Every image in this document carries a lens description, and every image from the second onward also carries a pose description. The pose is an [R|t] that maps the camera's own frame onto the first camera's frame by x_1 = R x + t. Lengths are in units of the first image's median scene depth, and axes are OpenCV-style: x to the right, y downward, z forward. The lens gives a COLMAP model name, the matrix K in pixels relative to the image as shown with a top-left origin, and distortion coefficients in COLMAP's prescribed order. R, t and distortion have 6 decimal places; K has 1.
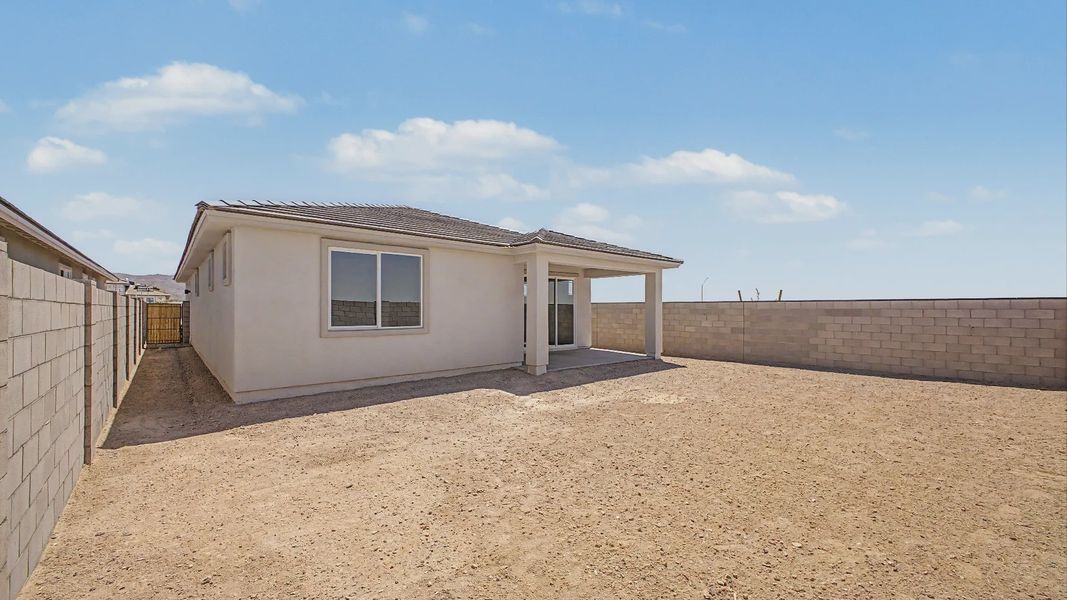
lens RADIAL K [[422.5, 0, 534.2], [0, 422.5, 308.7], [0, 0, 1]] dist [0.004390, -0.000244]
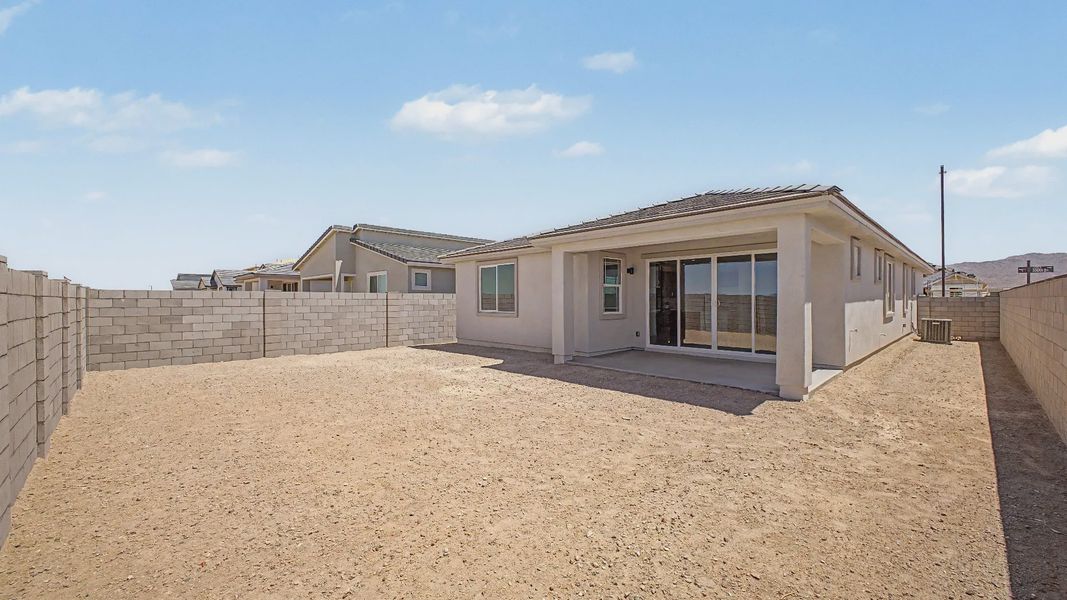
lens RADIAL K [[422.5, 0, 534.2], [0, 422.5, 299.1], [0, 0, 1]] dist [0.004390, -0.000244]
pose [[0.041642, -0.002331, -0.999130, 1.127014], [0.004744, 0.999986, -0.002135, 0.000984], [0.999121, -0.004651, 0.041652, 0.978602]]
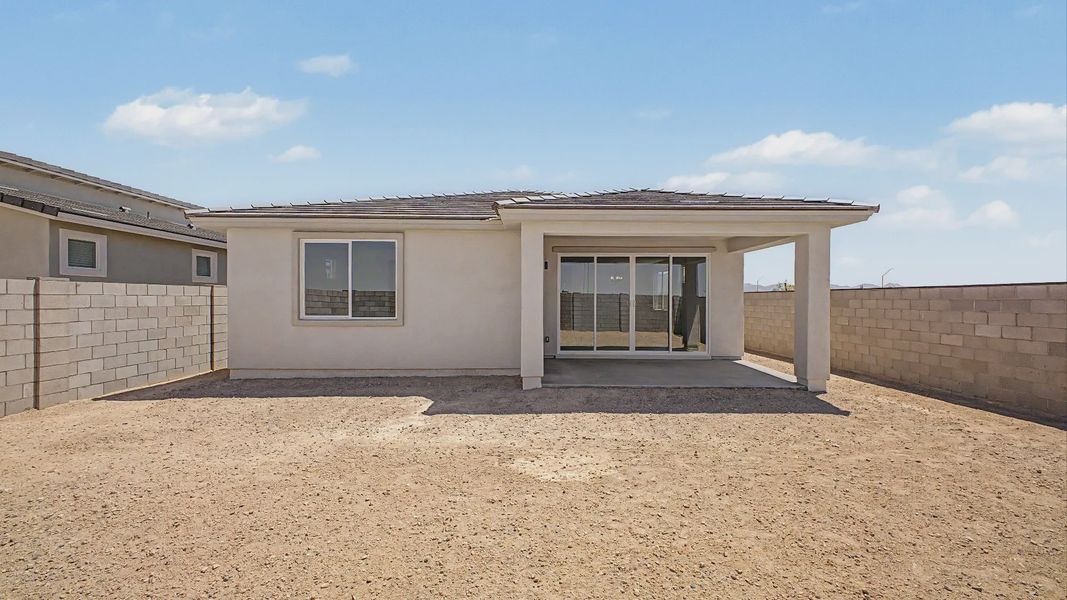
lens RADIAL K [[422.5, 0, 540.1], [0, 422.5, 299.4], [0, 0, 1]] dist [0.004390, -0.000244]
pose [[0.759553, 0.002679, -0.650440, 0.543929], [-0.002270, 0.999996, 0.001467, 0.000127], [0.650441, 0.000362, 0.759556, 0.497082]]
